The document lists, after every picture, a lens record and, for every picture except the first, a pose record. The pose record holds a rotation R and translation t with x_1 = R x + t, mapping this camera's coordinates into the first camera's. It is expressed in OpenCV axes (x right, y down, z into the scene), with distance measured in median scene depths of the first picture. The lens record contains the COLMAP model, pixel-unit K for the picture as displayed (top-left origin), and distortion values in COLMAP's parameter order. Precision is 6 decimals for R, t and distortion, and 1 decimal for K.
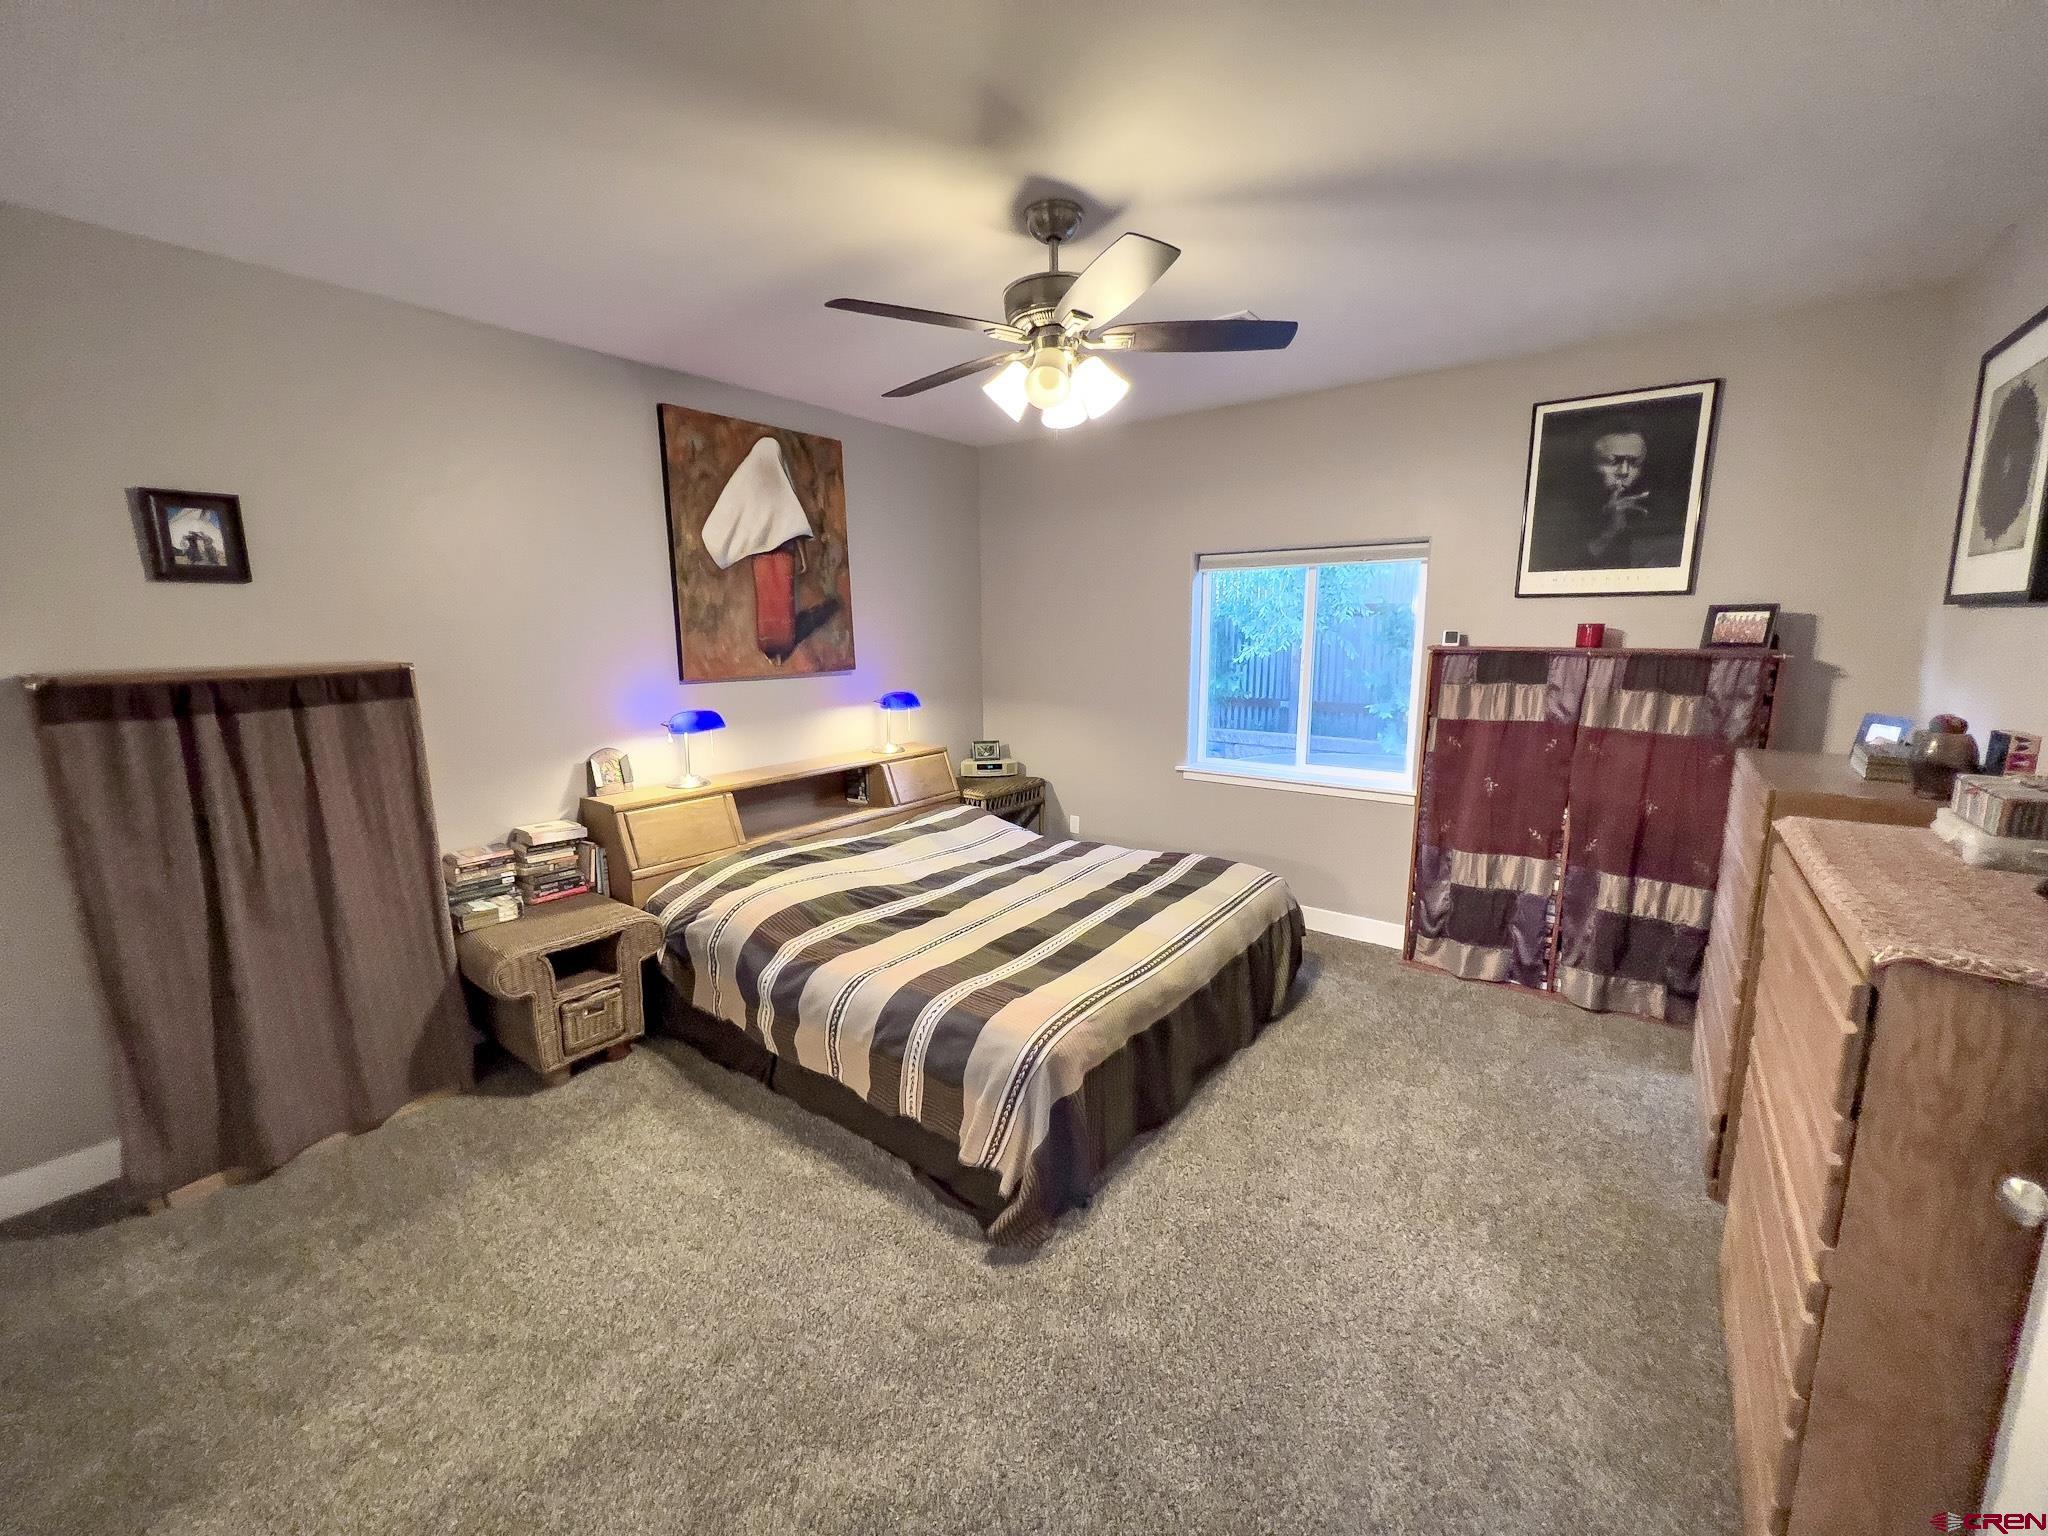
lens RADIAL K [[821.6, 0, 1025.3], [0, 821.6, 771.3], [0, 0, 1]] dist [0.001855, 0.000342]
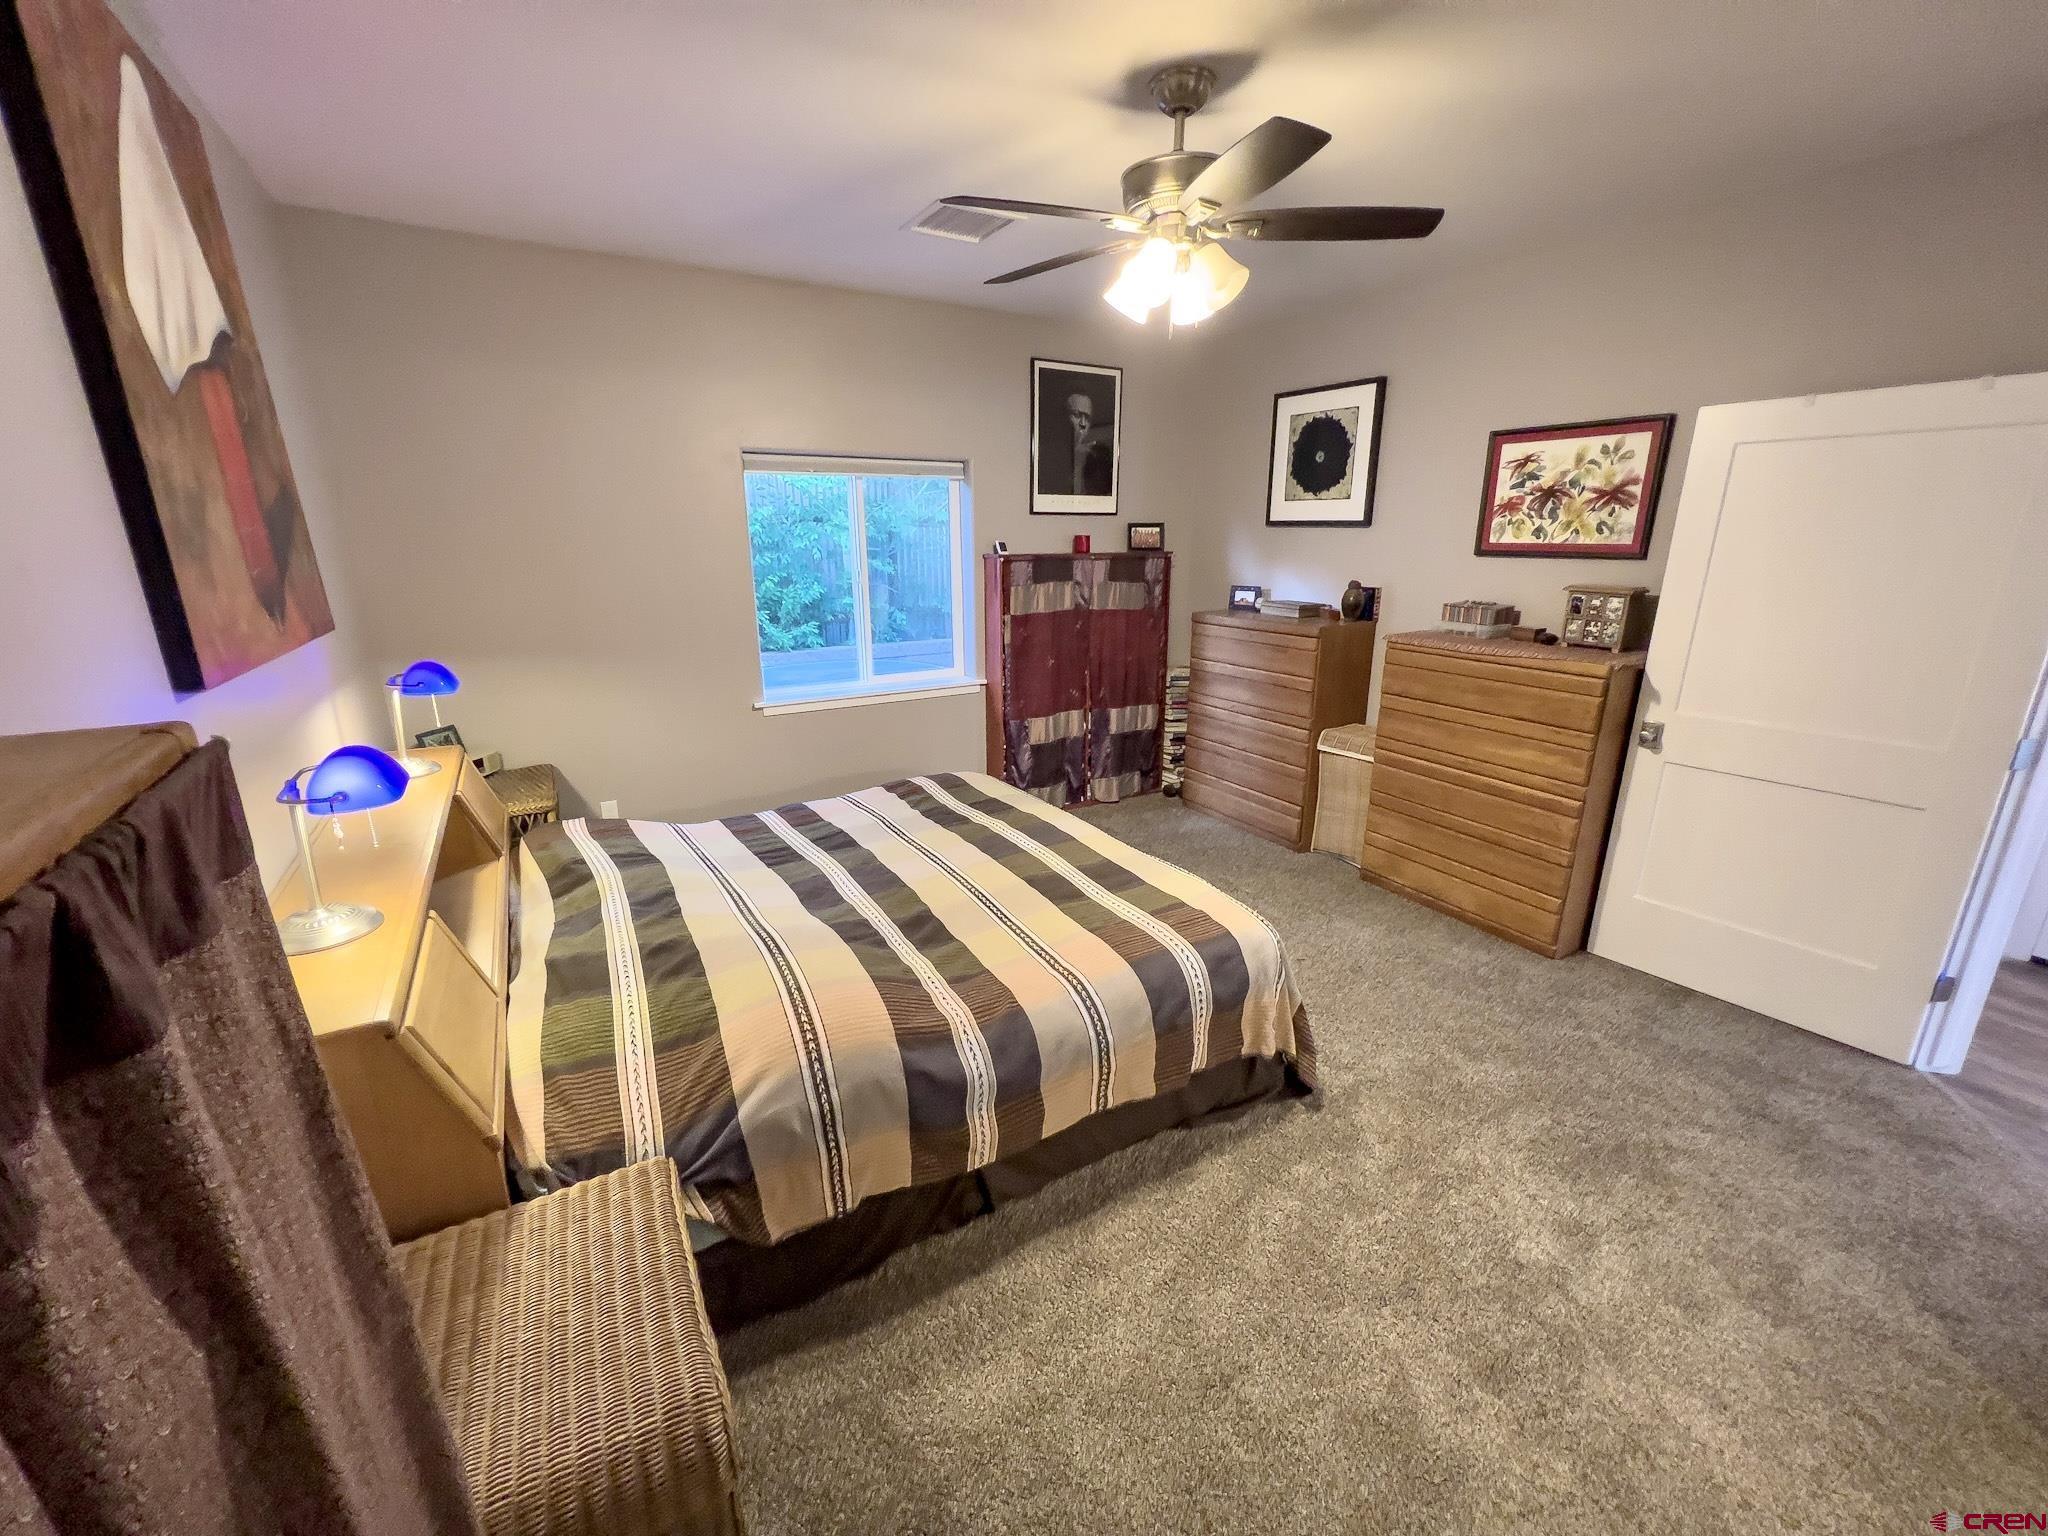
lens RADIAL K [[821.6, 0, 1027.2], [0, 821.6, 764.6], [0, 0, 1]] dist [0.001855, 0.000342]
pose [[0.386422, -0.253183, 0.886892, -0.669517], [0.161168, 0.965326, 0.205352, -0.103894], [-0.908132, 0.063586, 0.413828, 0.526208]]
